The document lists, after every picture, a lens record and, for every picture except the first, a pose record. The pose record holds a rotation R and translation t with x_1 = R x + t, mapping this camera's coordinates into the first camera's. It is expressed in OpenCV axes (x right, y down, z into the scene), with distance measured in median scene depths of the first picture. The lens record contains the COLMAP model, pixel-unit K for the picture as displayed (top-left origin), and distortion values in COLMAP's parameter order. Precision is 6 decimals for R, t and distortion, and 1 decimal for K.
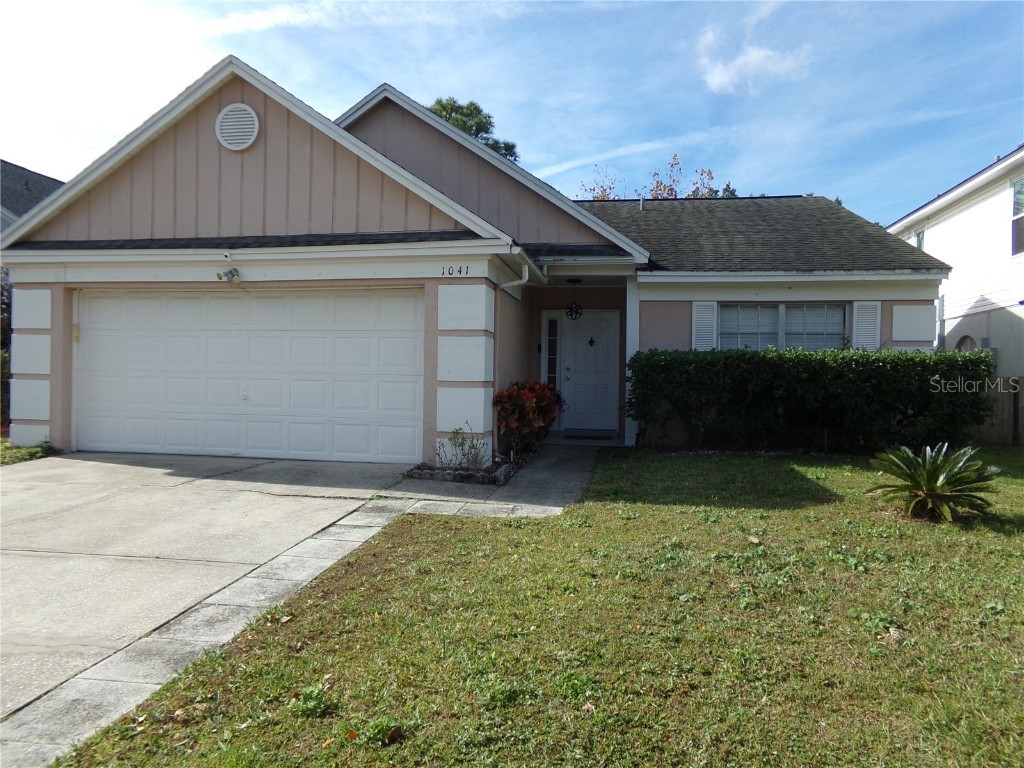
lens RADIAL K [[696.2, 0, 508.0], [0, 696.2, 387.4], [0, 0, 1]] dist [-0.040832, 0.066683]
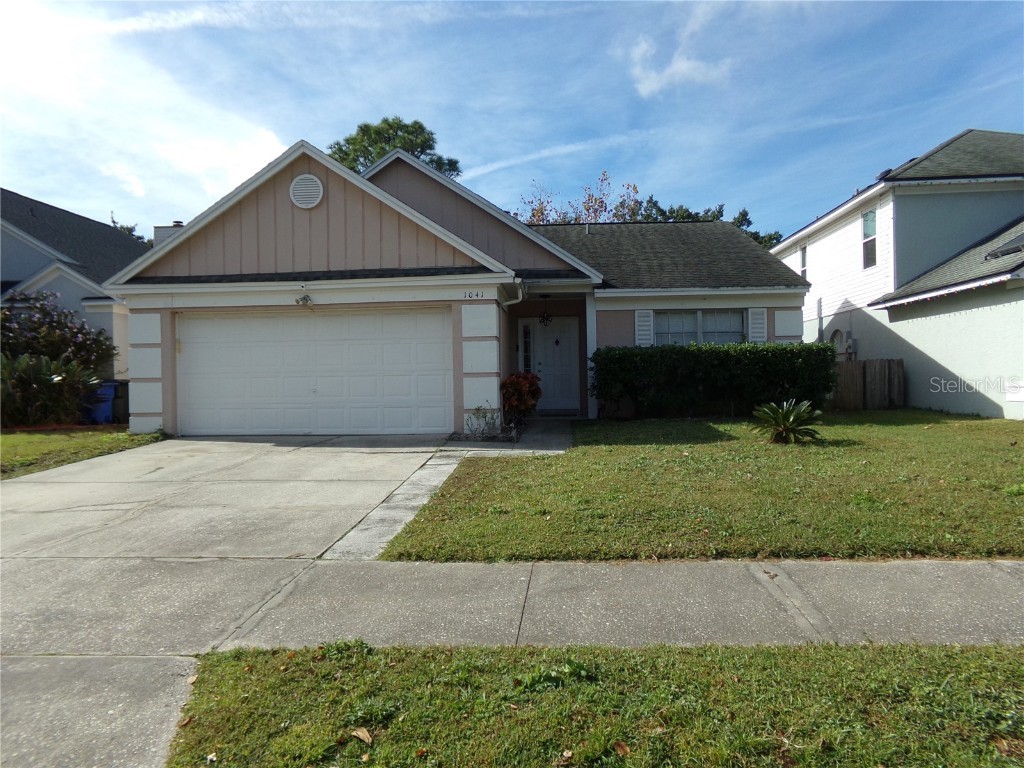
lens RADIAL K [[696.2, 0, 507.4], [0, 696.2, 386.9], [0, 0, 1]] dist [-0.040832, 0.066683]
pose [[0.994532, -0.031991, 0.099407, -0.136323], [0.031928, 0.999488, 0.002221, 0.016075], [-0.099427, 0.000965, 0.995044, -0.365133]]
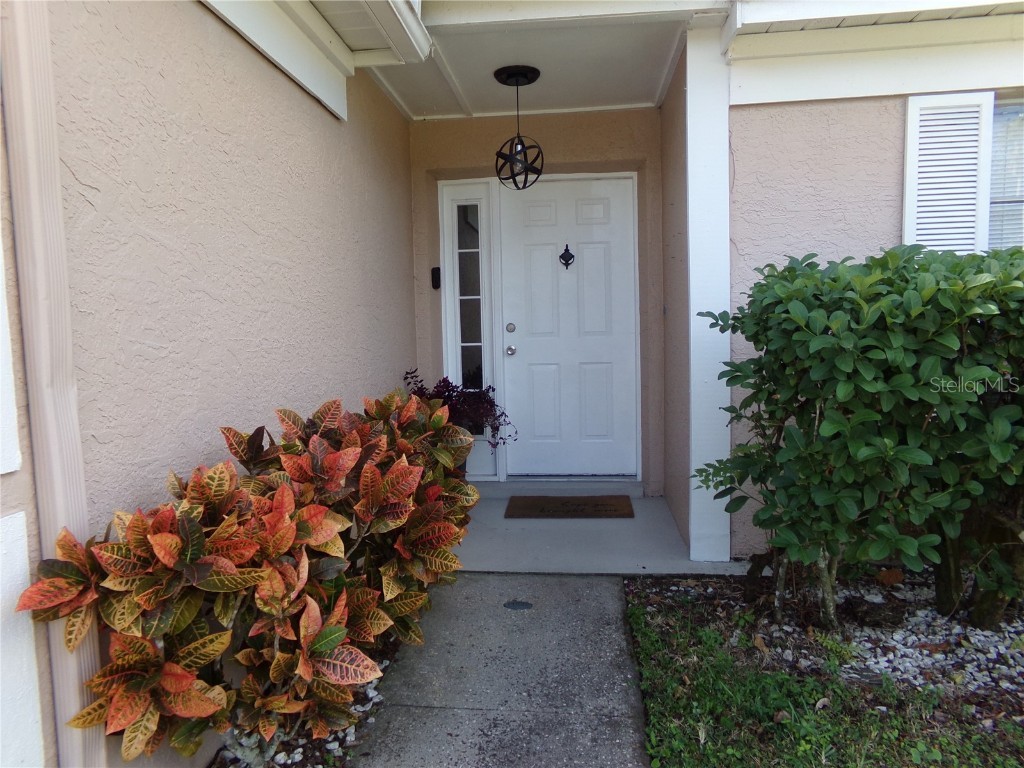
lens RADIAL K [[696.2, 0, 512.5], [0, 696.2, 383.7], [0, 0, 1]] dist [-0.040832, 0.066683]
pose [[0.996162, -0.048288, 0.073002, 0.074910], [0.042314, 0.995793, 0.081273, -0.035309], [-0.076620, -0.077872, 0.994015, 0.795990]]
